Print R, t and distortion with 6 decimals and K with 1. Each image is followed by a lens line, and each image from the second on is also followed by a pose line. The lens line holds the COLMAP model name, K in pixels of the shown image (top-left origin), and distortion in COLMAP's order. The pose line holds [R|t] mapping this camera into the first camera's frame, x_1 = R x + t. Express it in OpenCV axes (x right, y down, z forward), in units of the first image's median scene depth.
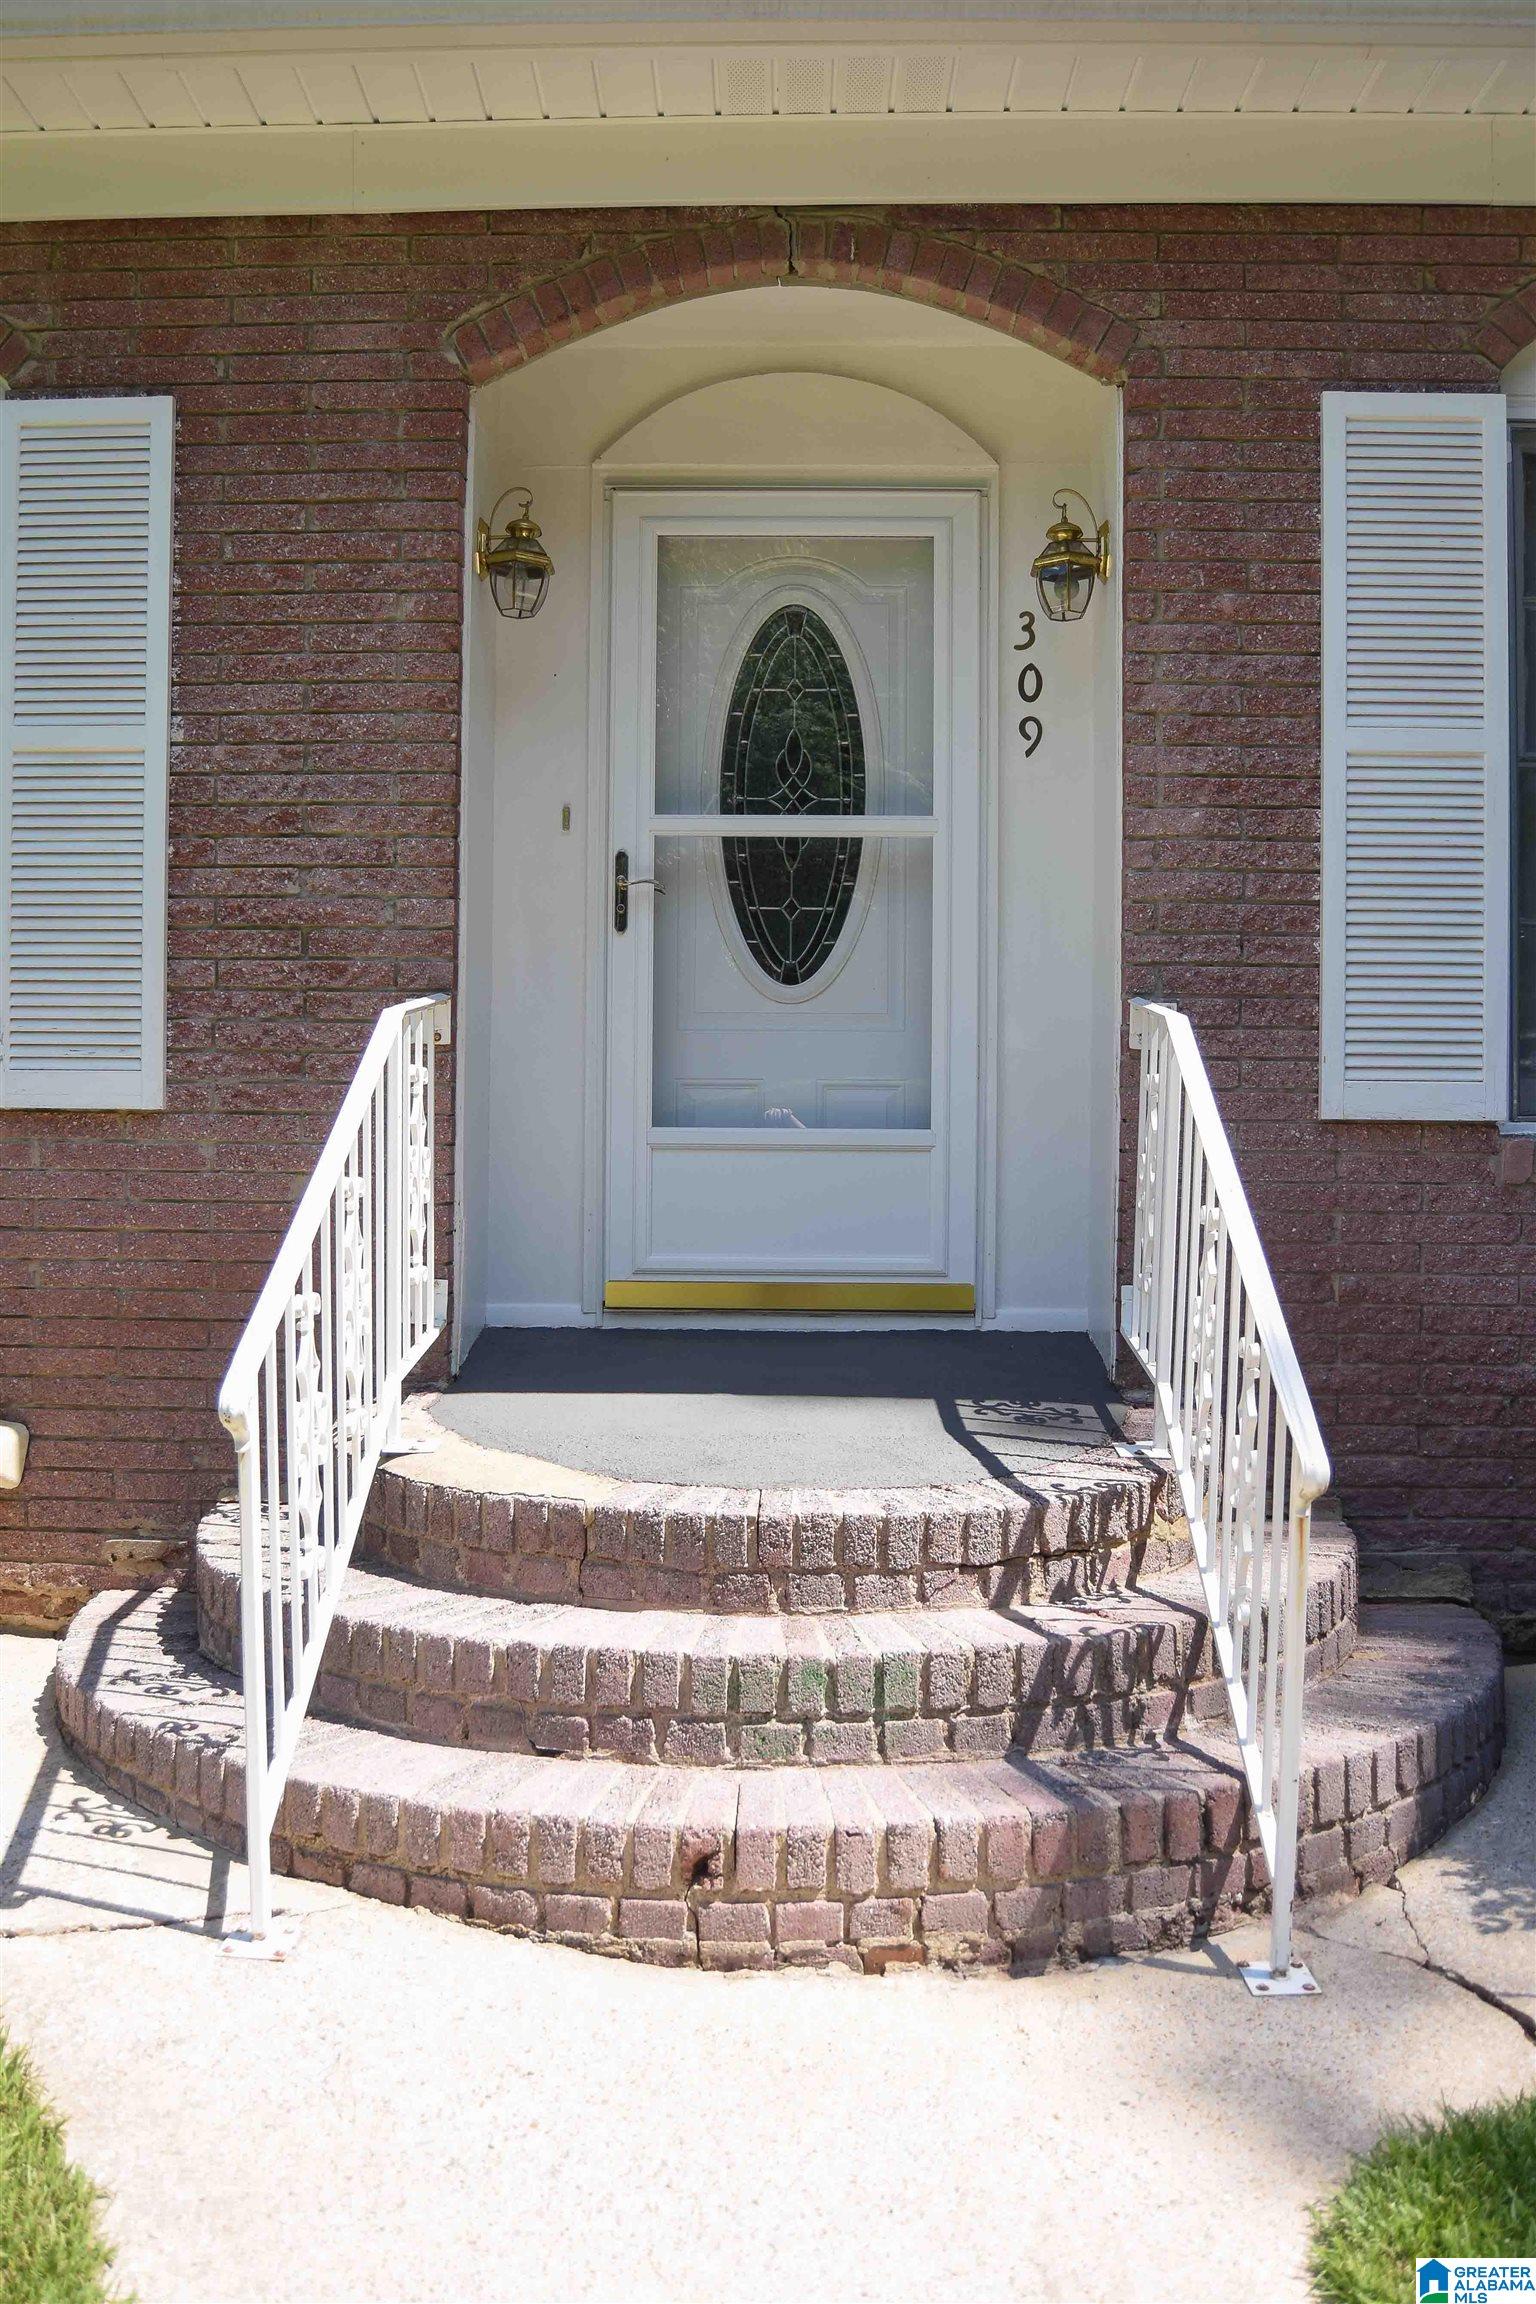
lens RADIAL K [[1872.6, 0, 768.0], [0, 1872.6, 1152.0], [0, 0, 1]] dist [-0.069633, 0.000719]
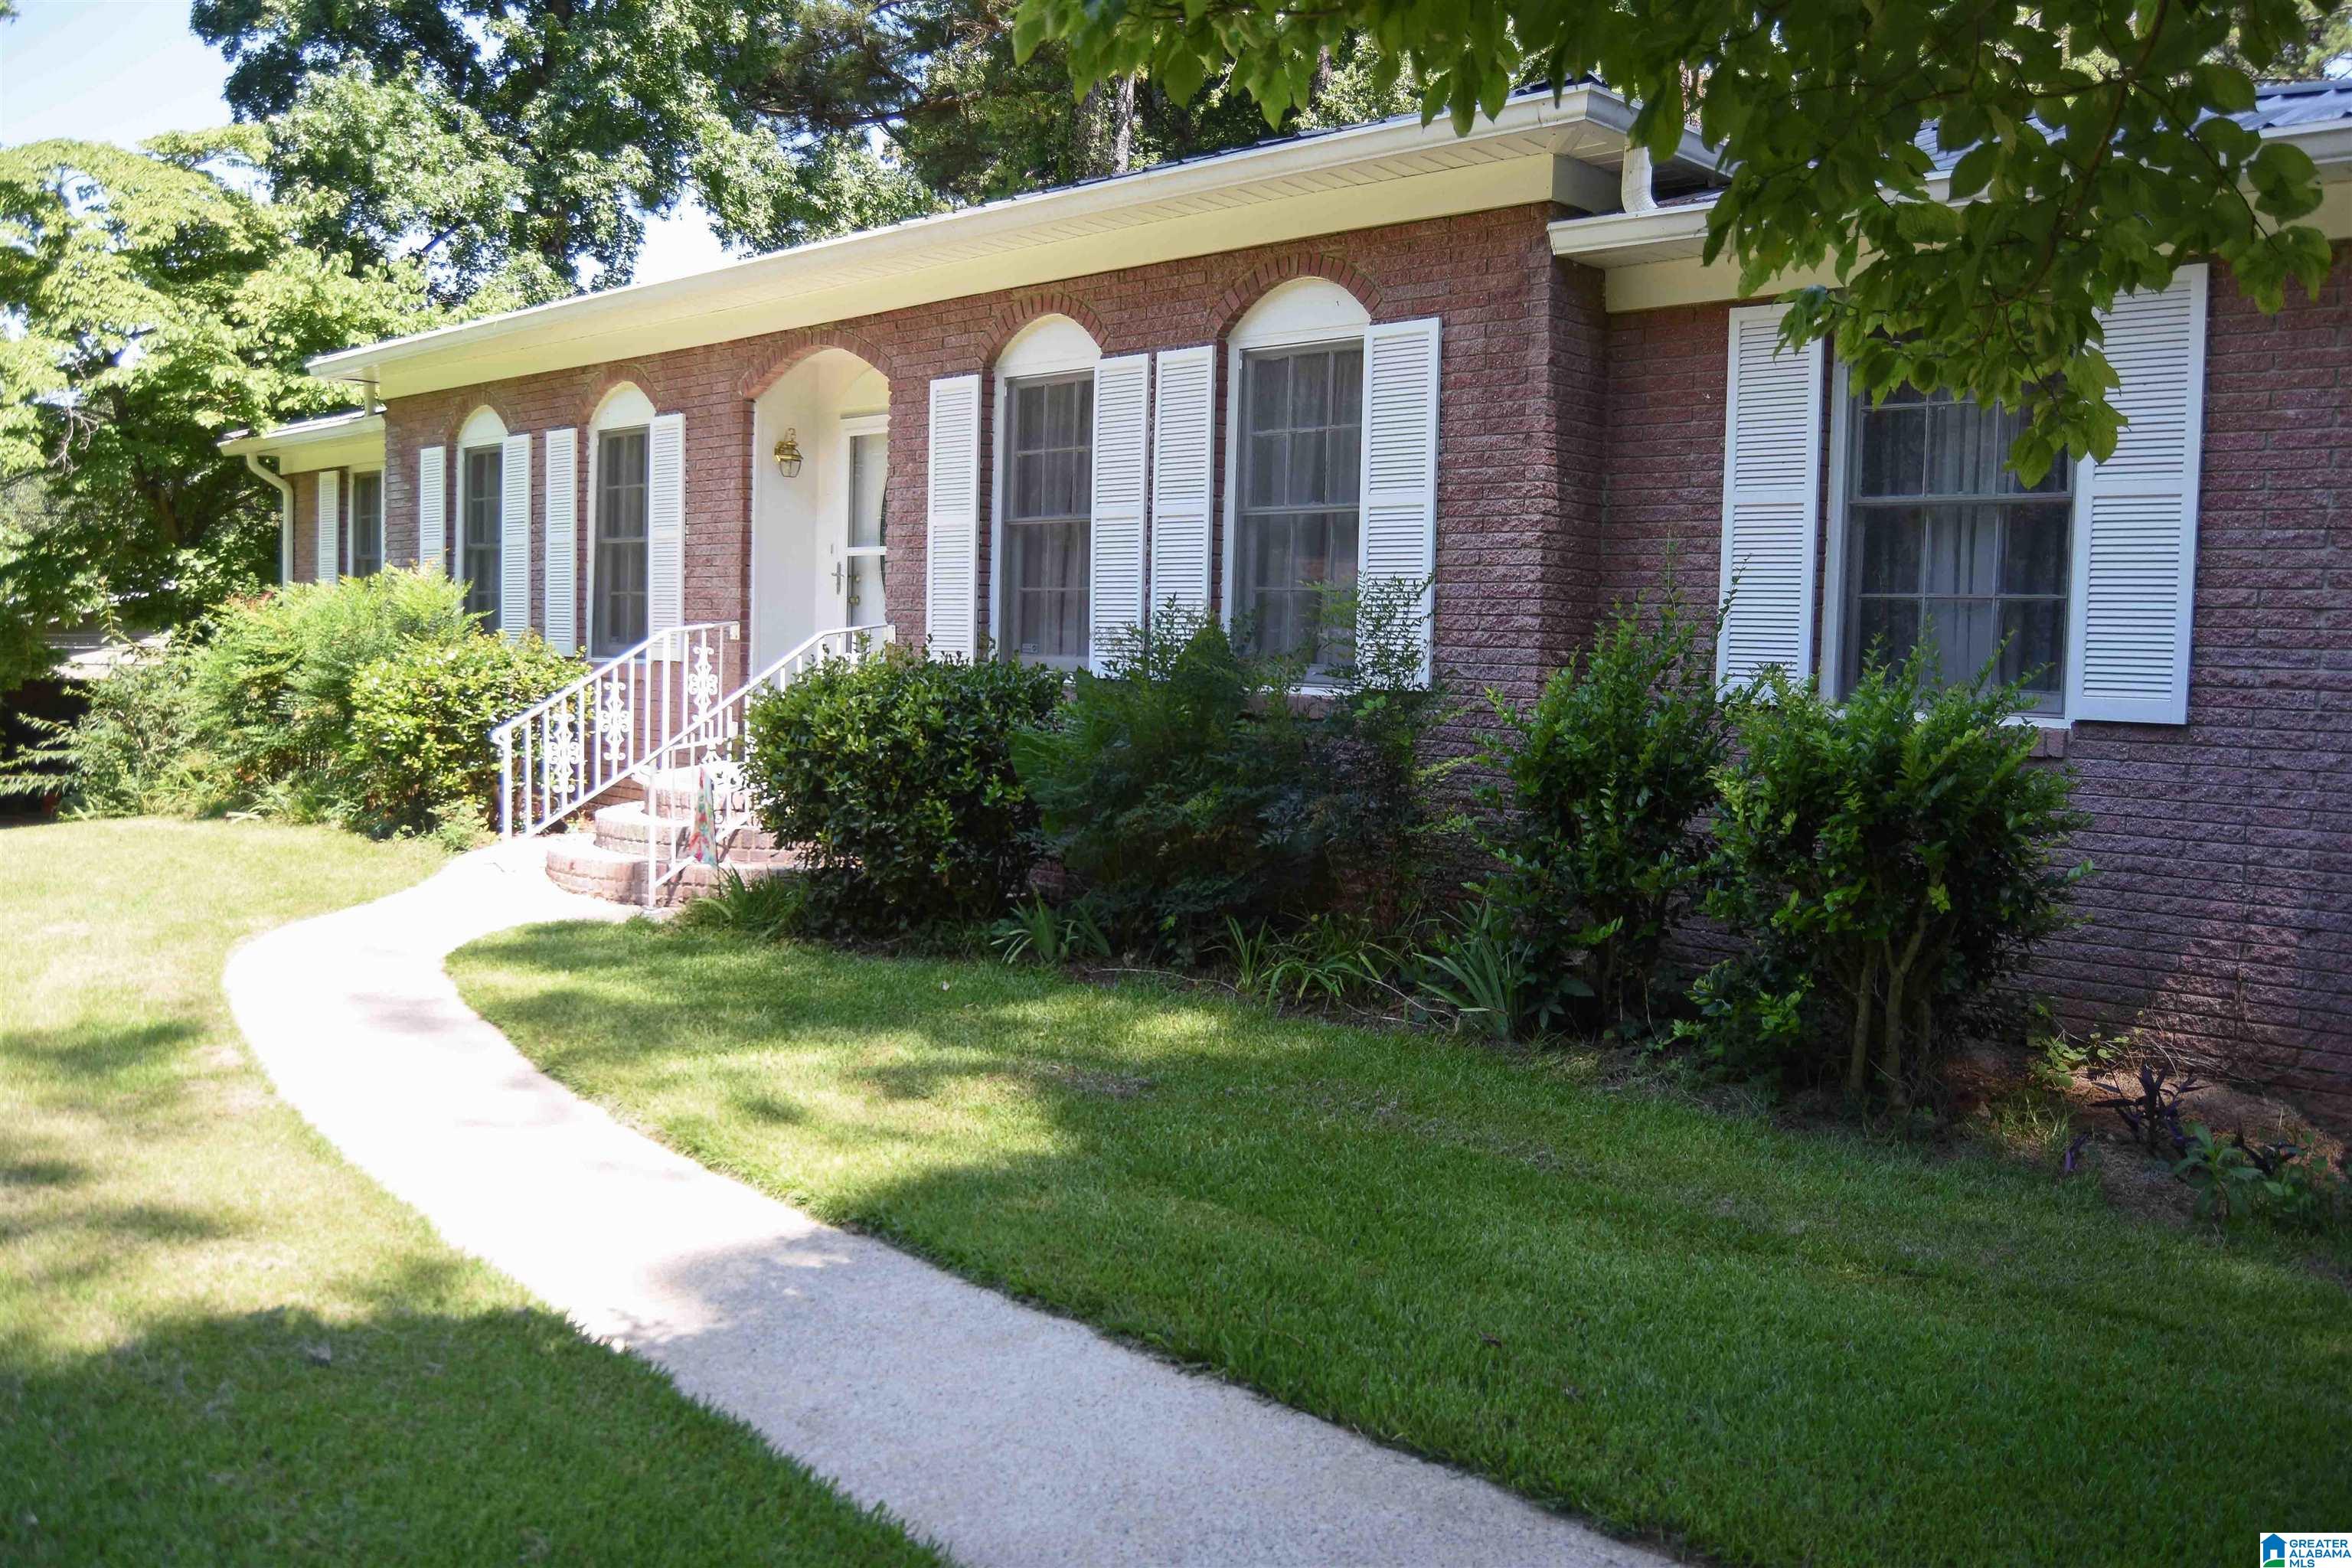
lens RADIAL K [[1911.6, 0, 1176.0], [0, 1911.6, 784.0], [0, 0, 1]] dist [-0.069633, 0.000719]
pose [[0.731087, 0.057734, -0.679837, 2.275575], [-0.014501, 0.997503, 0.069117, -0.050061], [0.682130, -0.040672, 0.730099, -0.665197]]
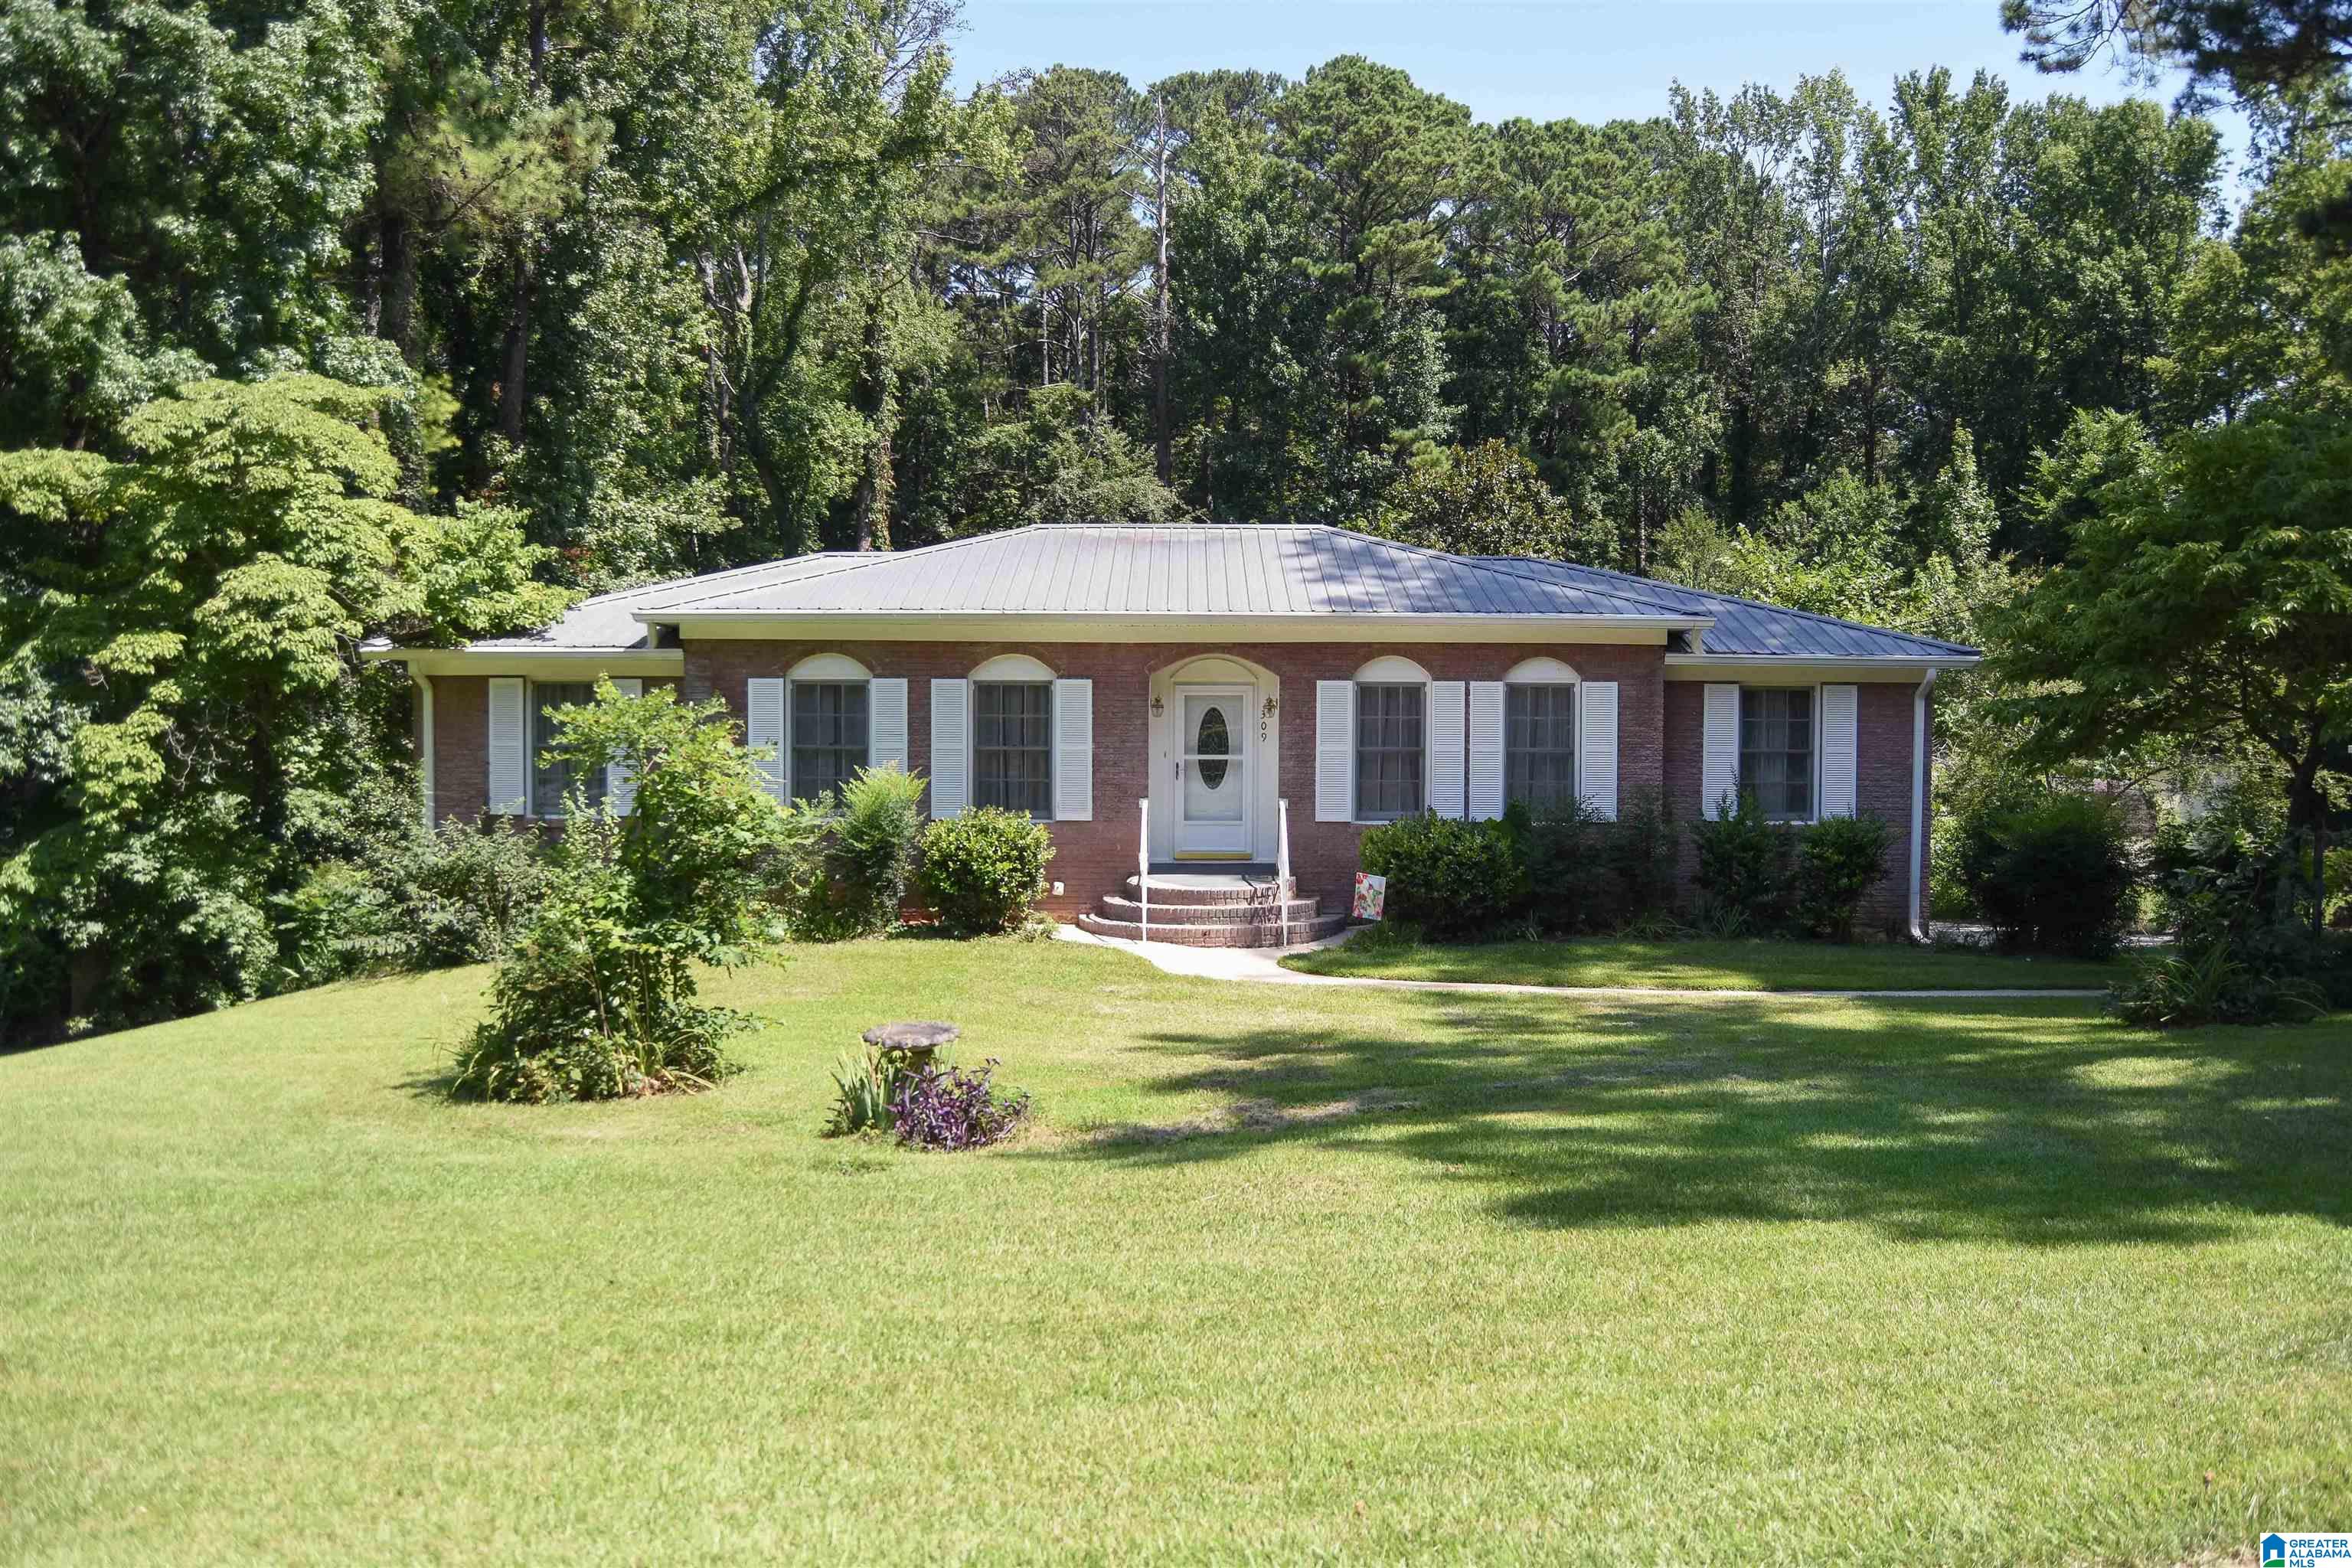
lens RADIAL K [[1911.6, 0, 1176.0], [0, 1911.6, 784.0], [0, 0, 1]] dist [-0.069633, 0.000719]
pose [[0.999885, -0.005403, 0.014137, -0.165847], [0.004837, 0.999198, 0.039741, -0.330974], [-0.014340, -0.039668, 0.999110, -4.254930]]
